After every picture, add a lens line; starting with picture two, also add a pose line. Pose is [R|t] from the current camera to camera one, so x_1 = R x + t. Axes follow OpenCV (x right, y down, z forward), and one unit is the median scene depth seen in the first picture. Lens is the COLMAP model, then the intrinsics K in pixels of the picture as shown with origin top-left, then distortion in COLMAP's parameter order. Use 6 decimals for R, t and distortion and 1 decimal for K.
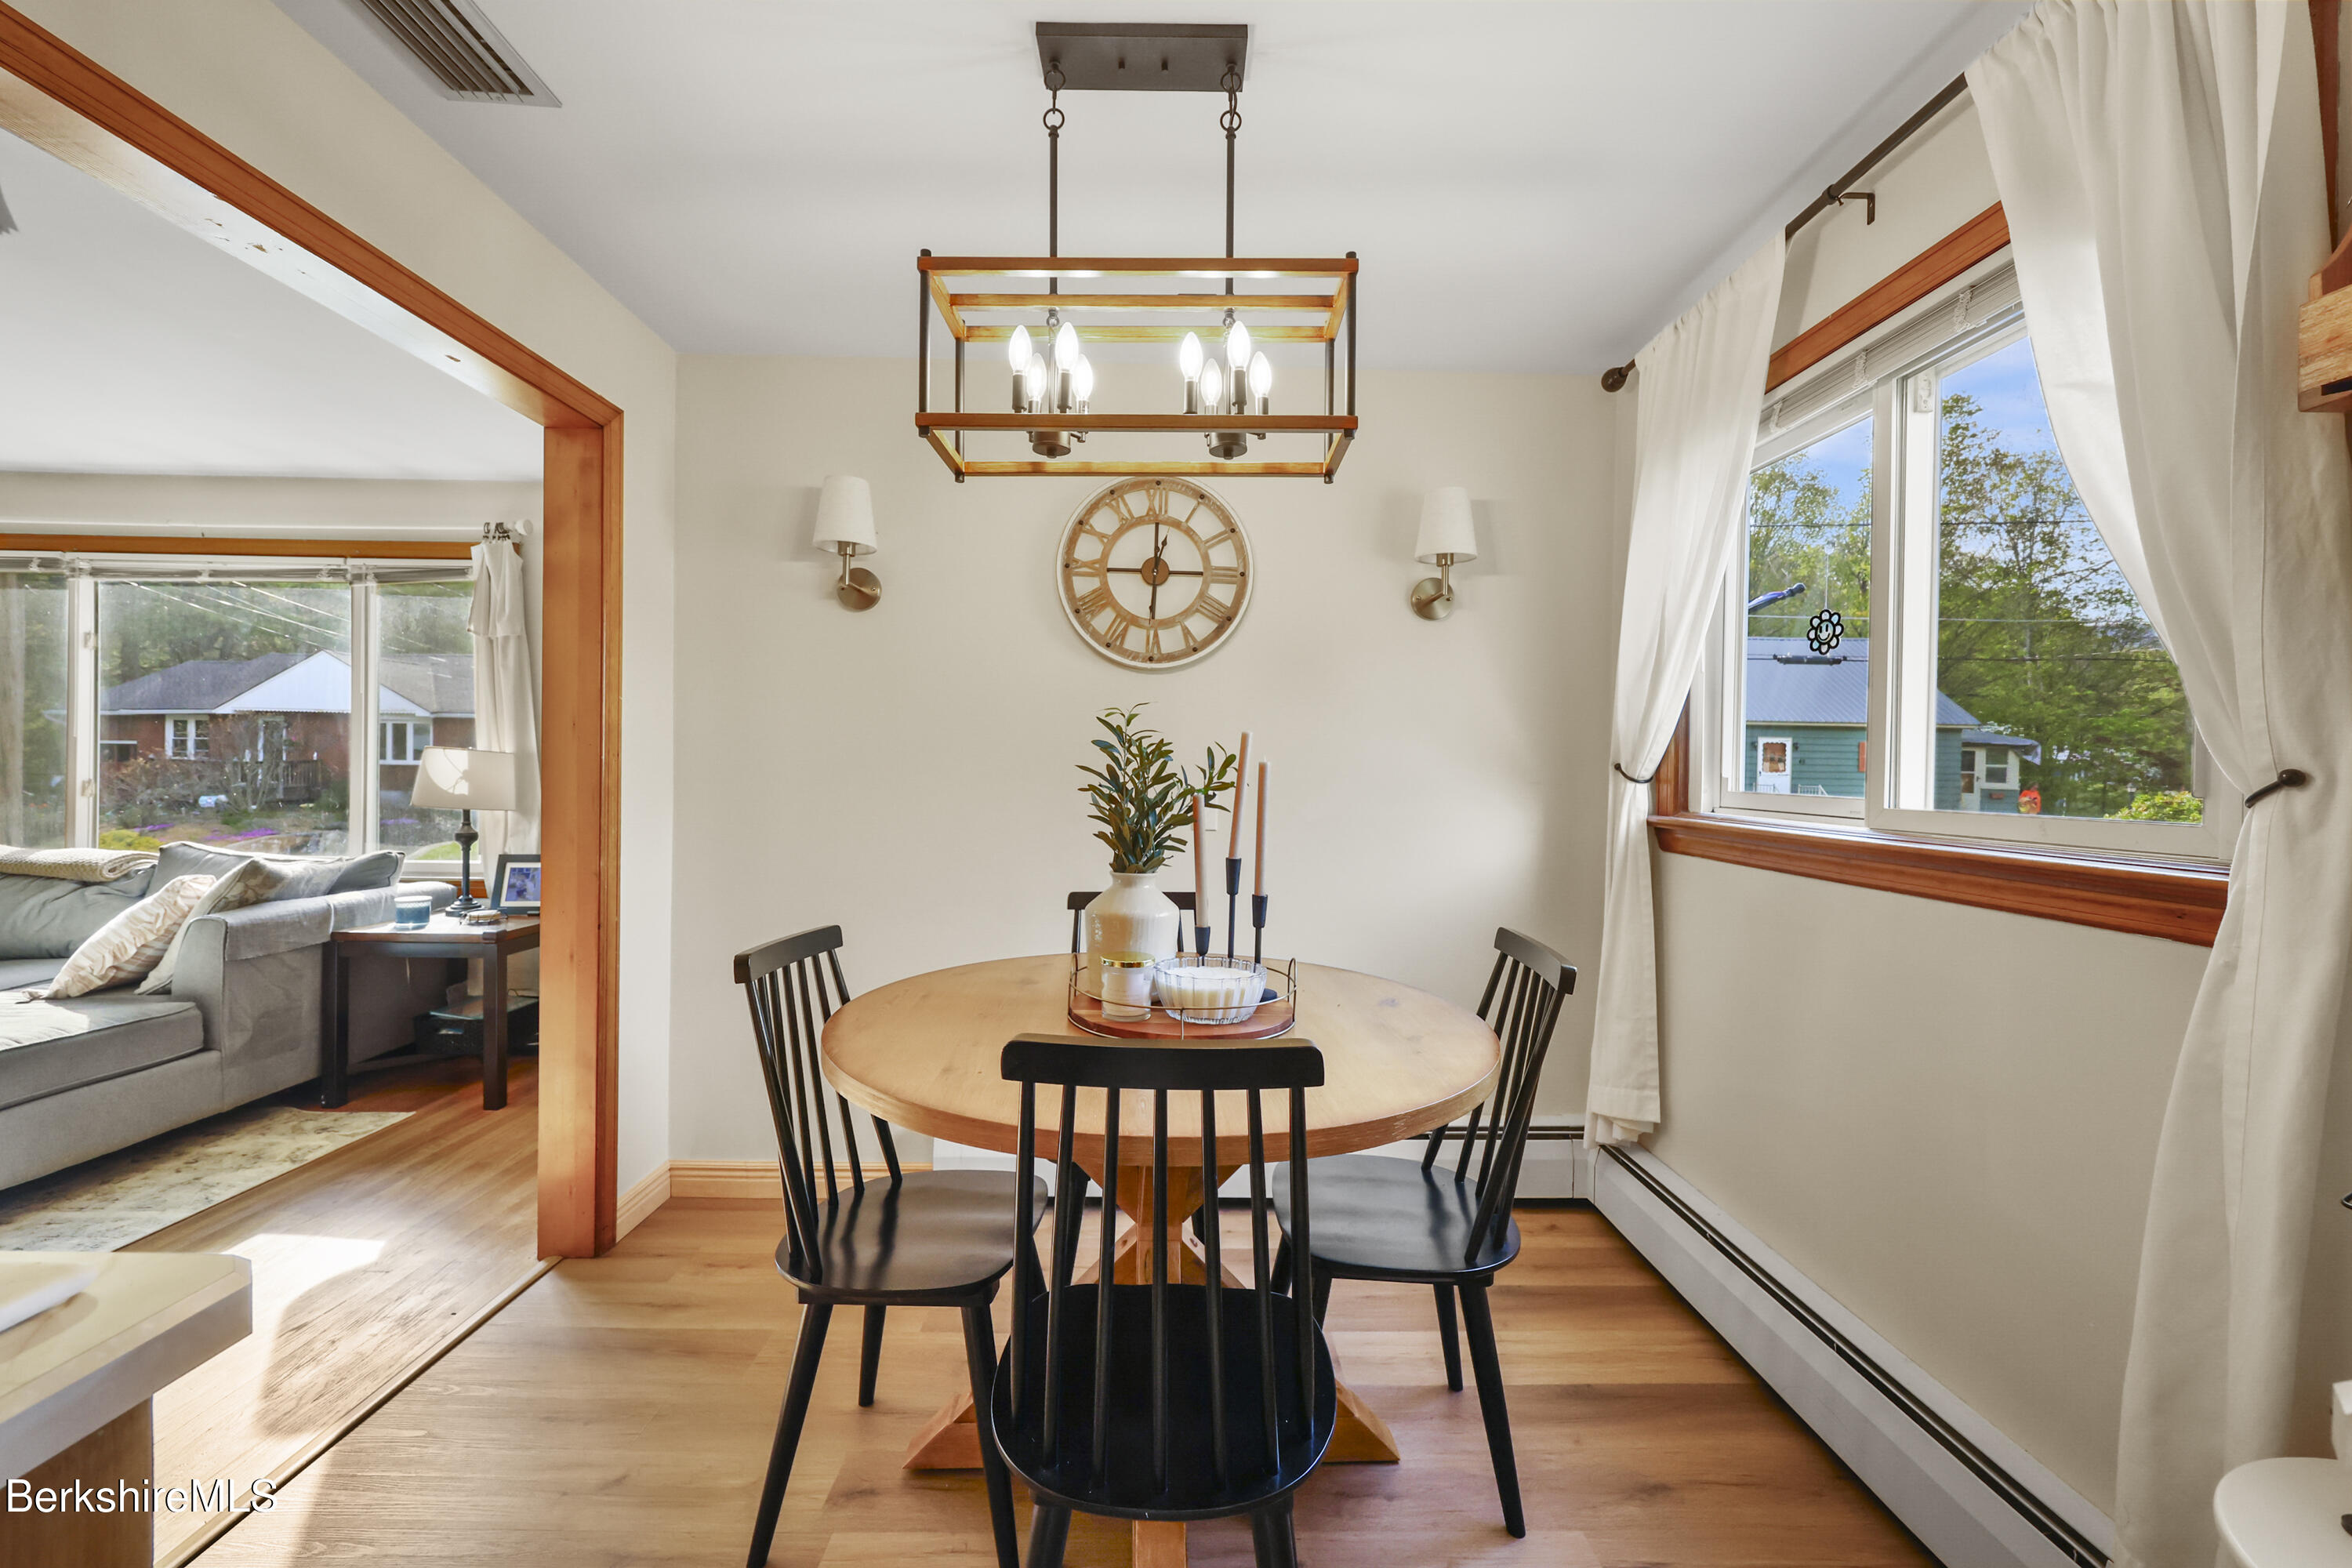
lens RADIAL K [[951.4, 0, 1160.8], [0, 951.4, 783.9], [0, 0, 1]] dist [0.000294, 0.000107]
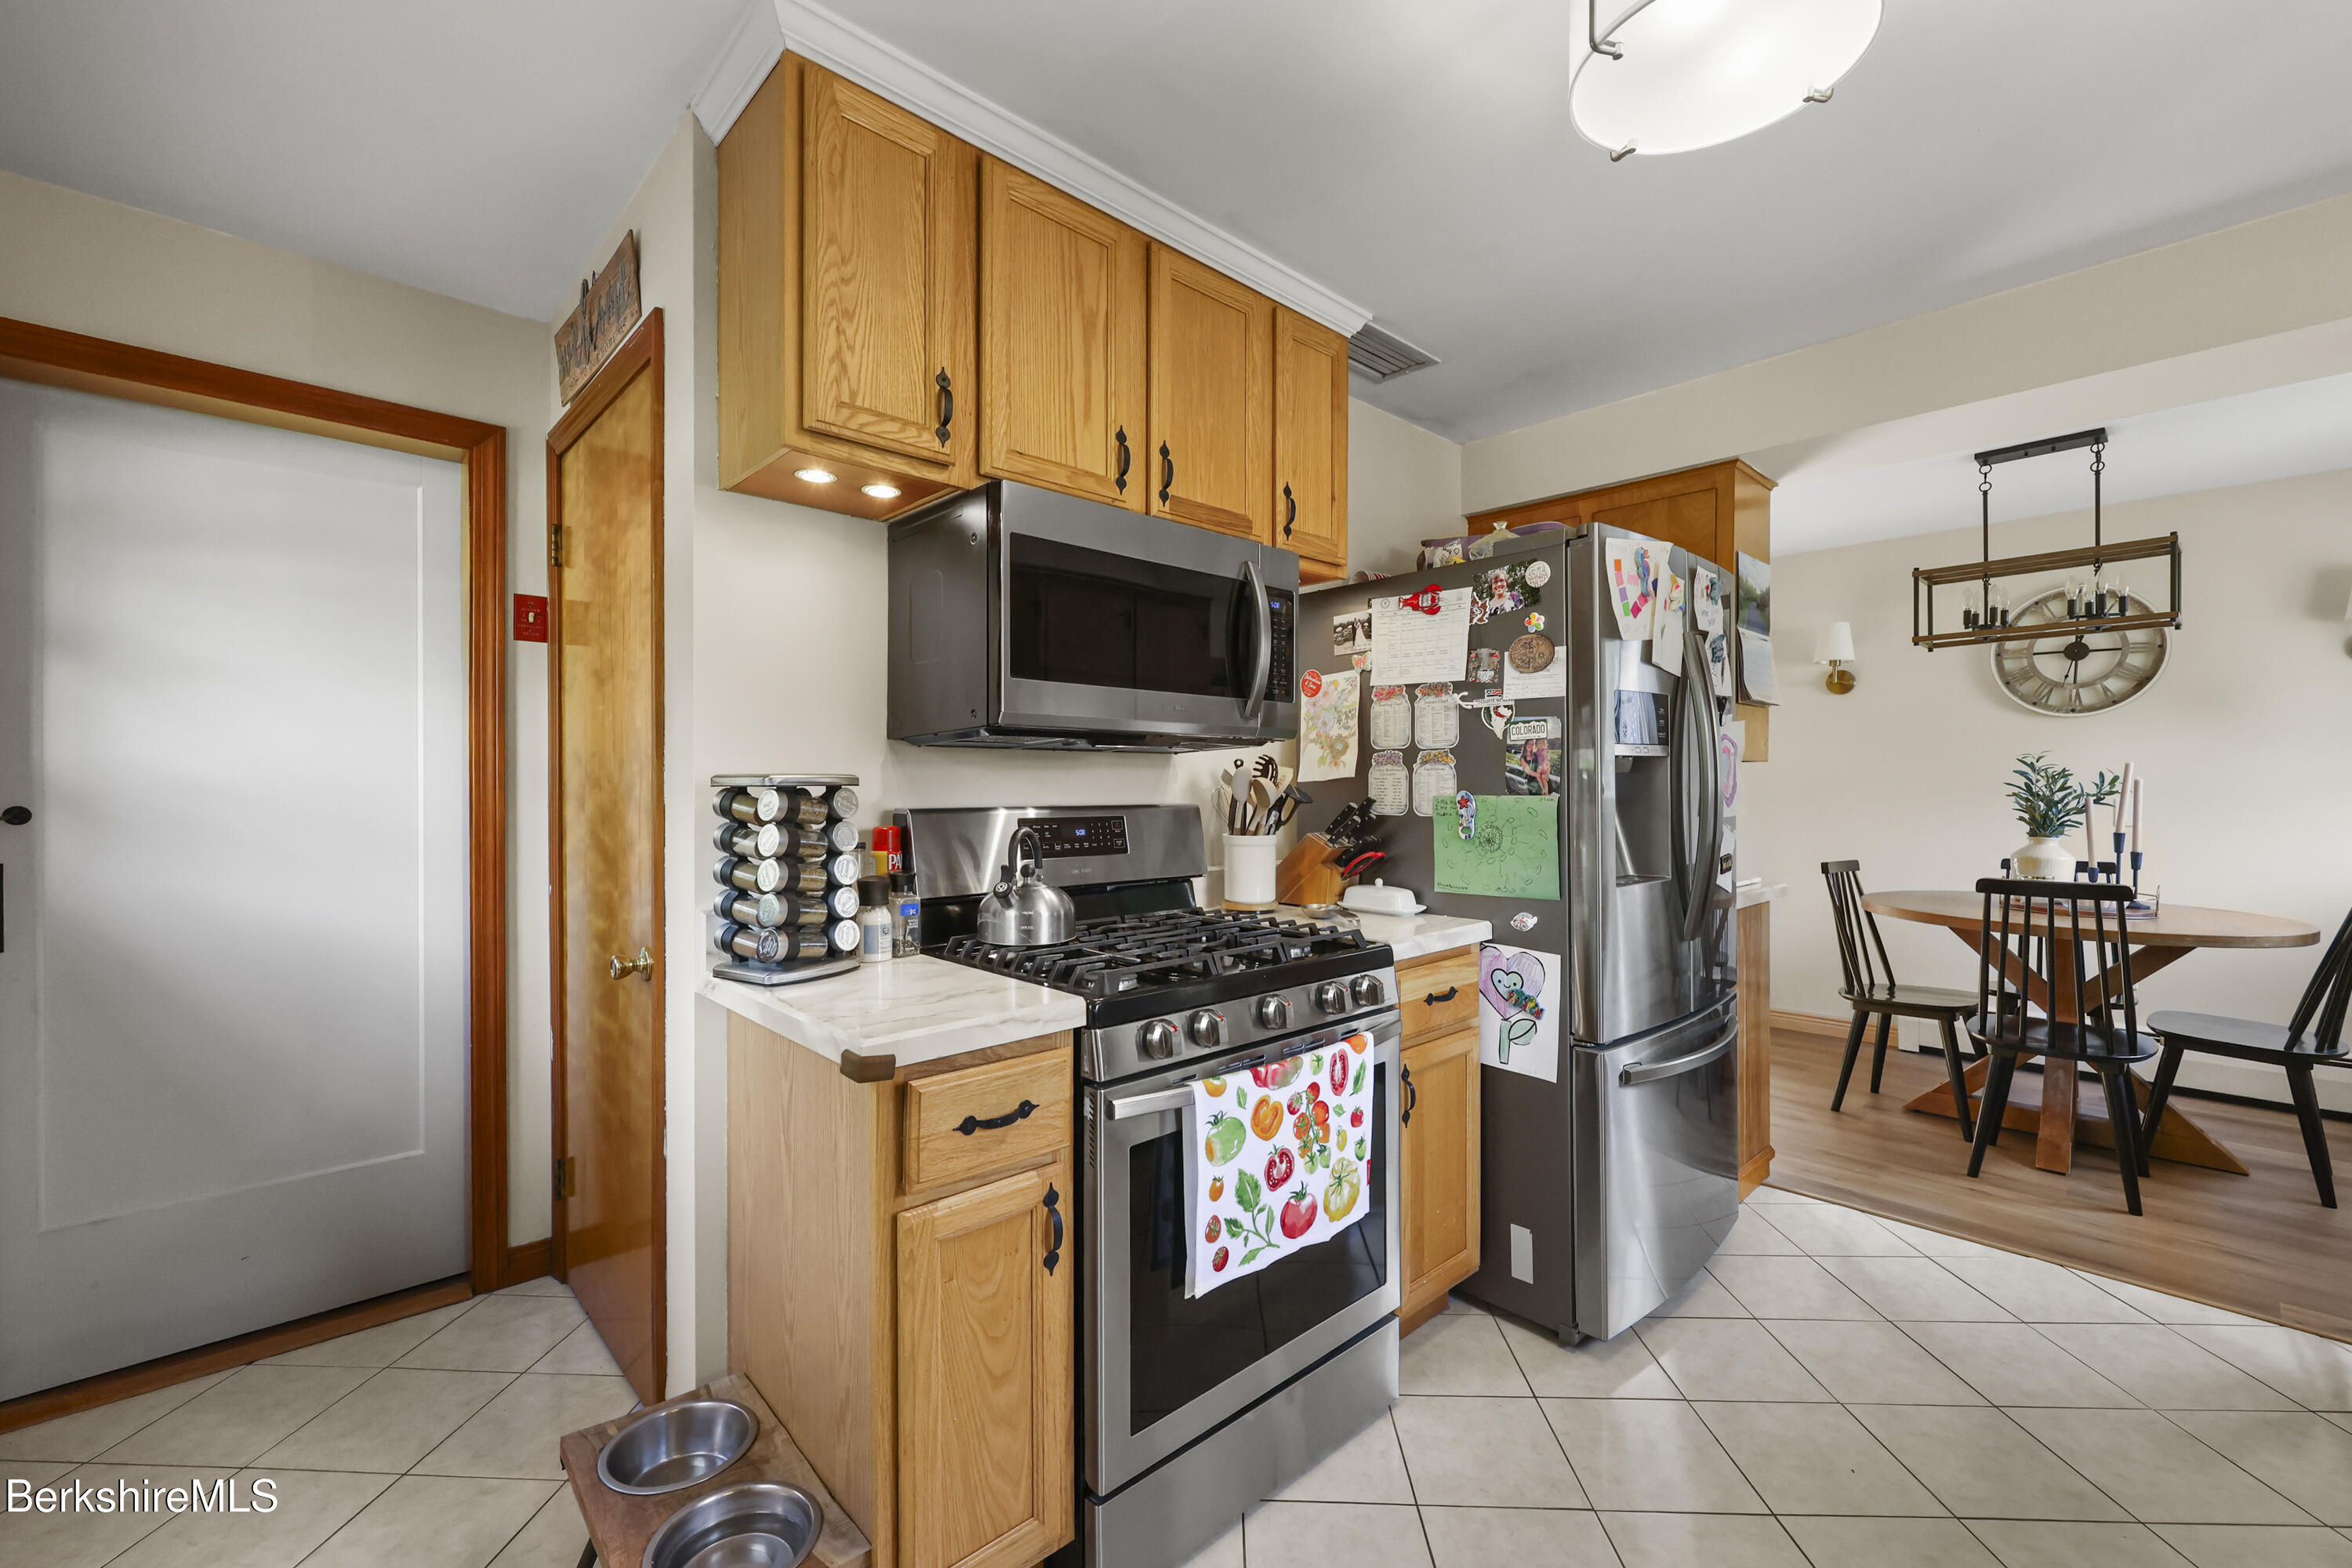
lens RADIAL K [[951.4, 0, 1176.0], [0, 951.4, 787.9], [0, 0, 1]] dist [0.000294, 0.000107]
pose [[0.682458, -0.011197, -0.730839, 0.179632], [0.005392, 0.999933, -0.010285, 0.001927], [0.730905, 0.003078, 0.682472, -1.575131]]
